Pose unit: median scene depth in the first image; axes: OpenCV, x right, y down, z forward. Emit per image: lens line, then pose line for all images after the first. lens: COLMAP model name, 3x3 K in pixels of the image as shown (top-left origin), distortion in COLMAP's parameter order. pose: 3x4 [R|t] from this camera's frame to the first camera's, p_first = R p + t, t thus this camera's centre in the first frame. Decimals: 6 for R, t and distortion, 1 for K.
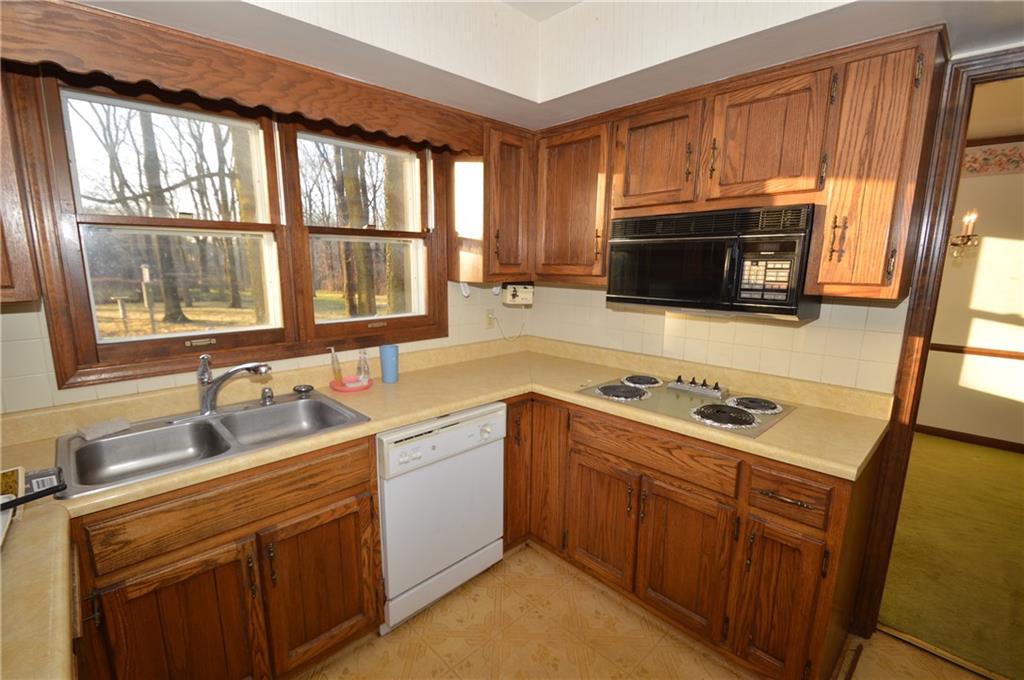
lens RADIAL K [[452.7, 0, 512.0], [0, 452.7, 340.0], [0, 0, 1]] dist [-0.002058, -0.000328]
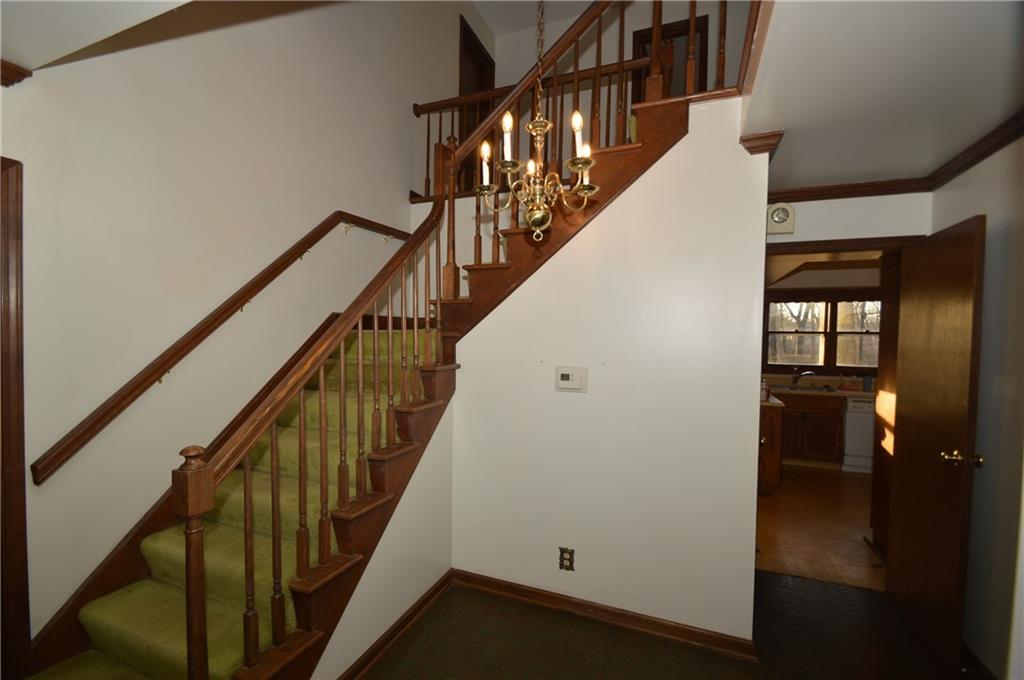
lens RADIAL K [[454.9, 0, 506.3], [0, 454.9, 346.8], [0, 0, 1]] dist [0.002387, -0.000037]
pose [[0.393589, 0.031431, -0.918749, 3.180232], [-0.165765, 0.985460, -0.037300, 0.690918], [0.904218, 0.166977, 0.393077, -4.674583]]
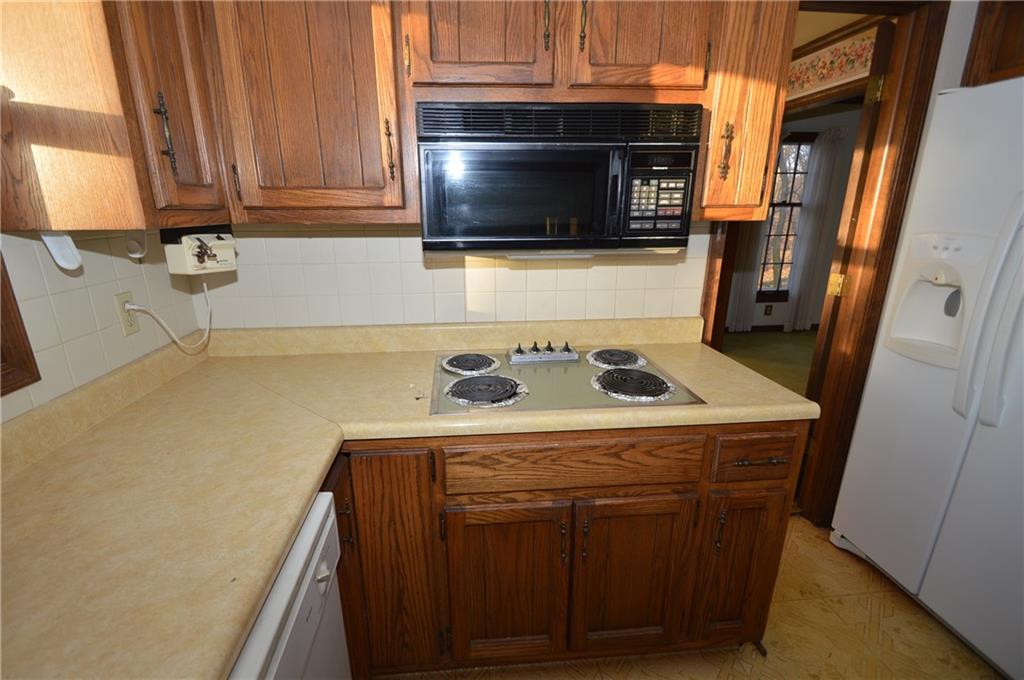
lens RADIAL K [[454.9, 0, 506.3], [0, 454.9, 346.8], [0, 0, 1]] dist [0.002387, -0.000037]
pose [[0.645099, -0.234447, 0.727243, -0.229780], [0.139985, 0.971919, 0.189151, -0.074688], [-0.751167, -0.020218, 0.659803, 0.639315]]
